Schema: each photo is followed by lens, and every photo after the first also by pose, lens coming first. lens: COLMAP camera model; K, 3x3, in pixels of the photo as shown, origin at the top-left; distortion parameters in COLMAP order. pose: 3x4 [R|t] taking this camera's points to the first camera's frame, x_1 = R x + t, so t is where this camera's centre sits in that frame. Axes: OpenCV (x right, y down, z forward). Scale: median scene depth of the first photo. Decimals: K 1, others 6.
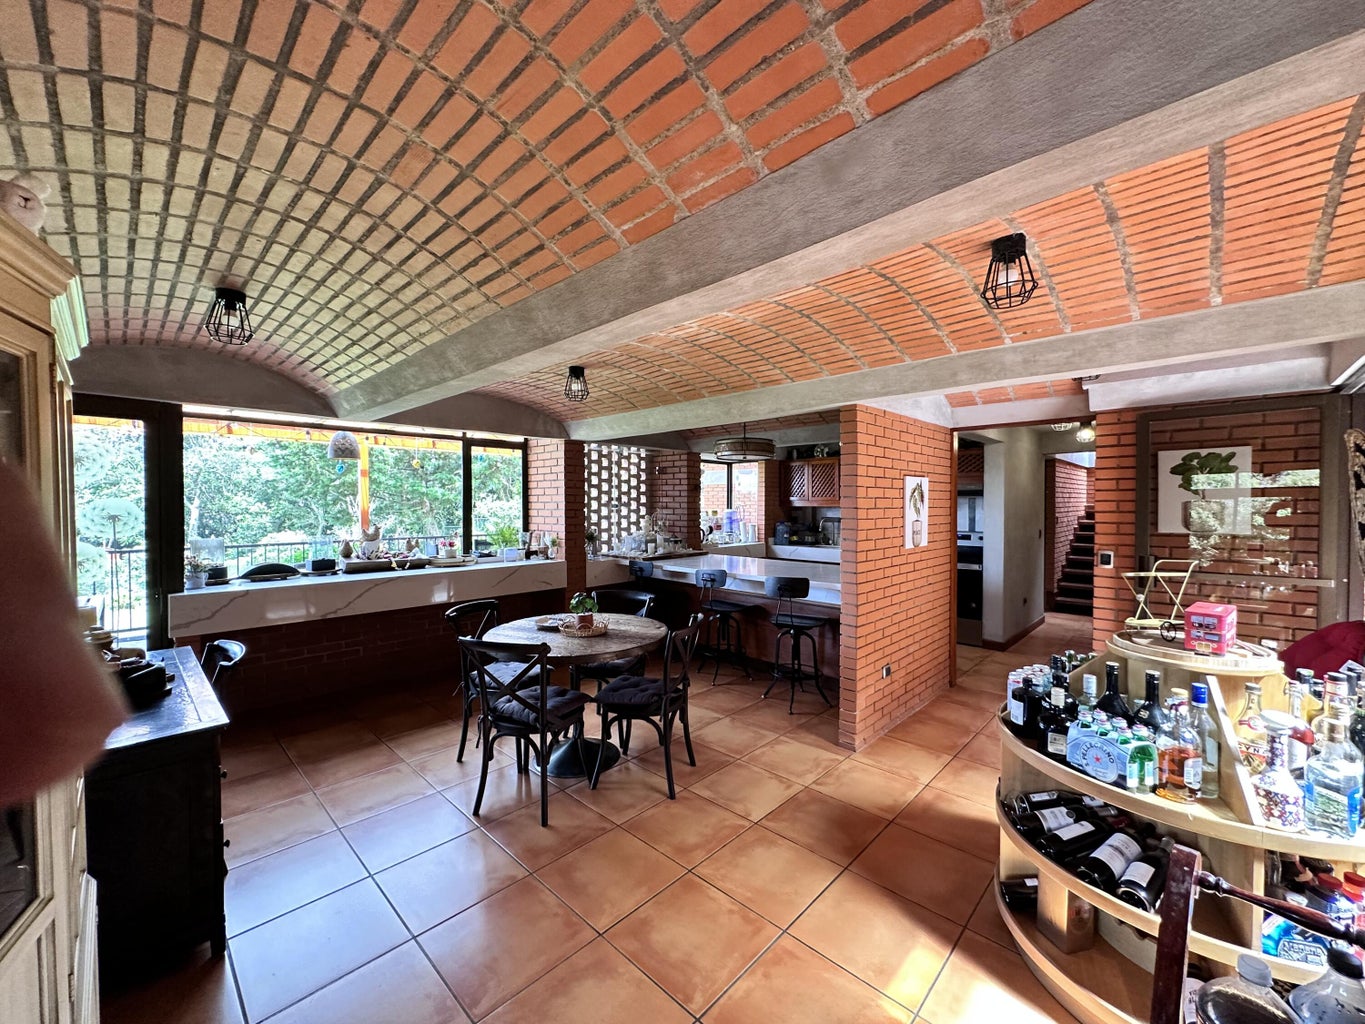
lens RADIAL K [[544.7, 0, 692.3], [0, 544.7, 510.9], [0, 0, 1]] dist [0.000475, -0.000214]
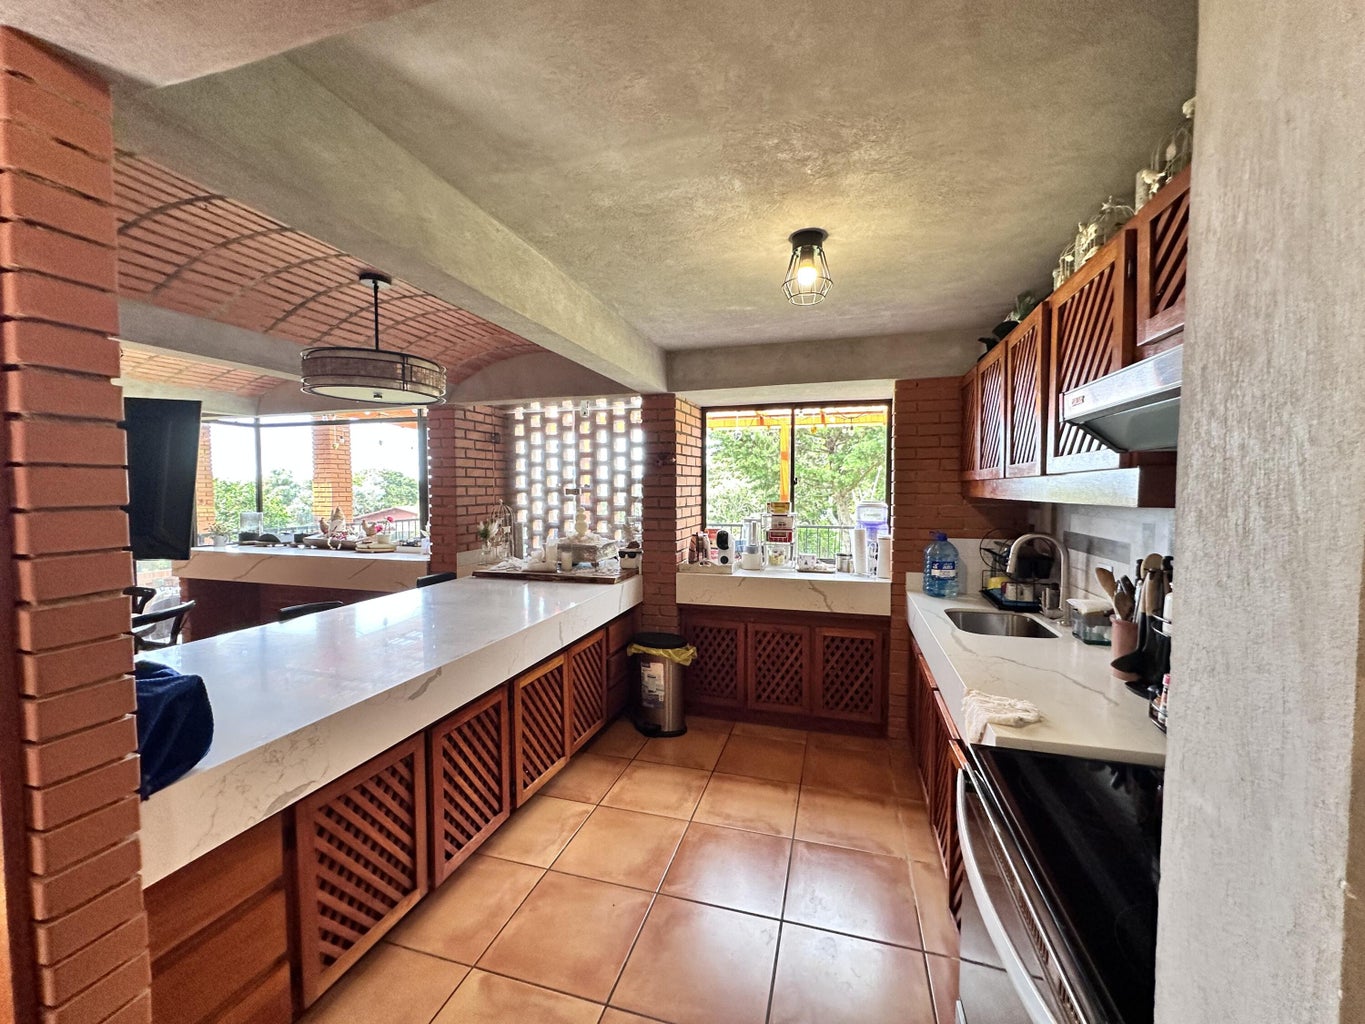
lens RADIAL K [[544.7, 0, 685.5], [0, 544.7, 512.3], [0, 0, 1]] dist [0.000475, -0.000214]
pose [[0.461475, 0.046436, -0.885937, 0.644759], [-0.011929, 0.998864, 0.046141, -0.019900], [0.887073, -0.010725, 0.461505, 0.981969]]
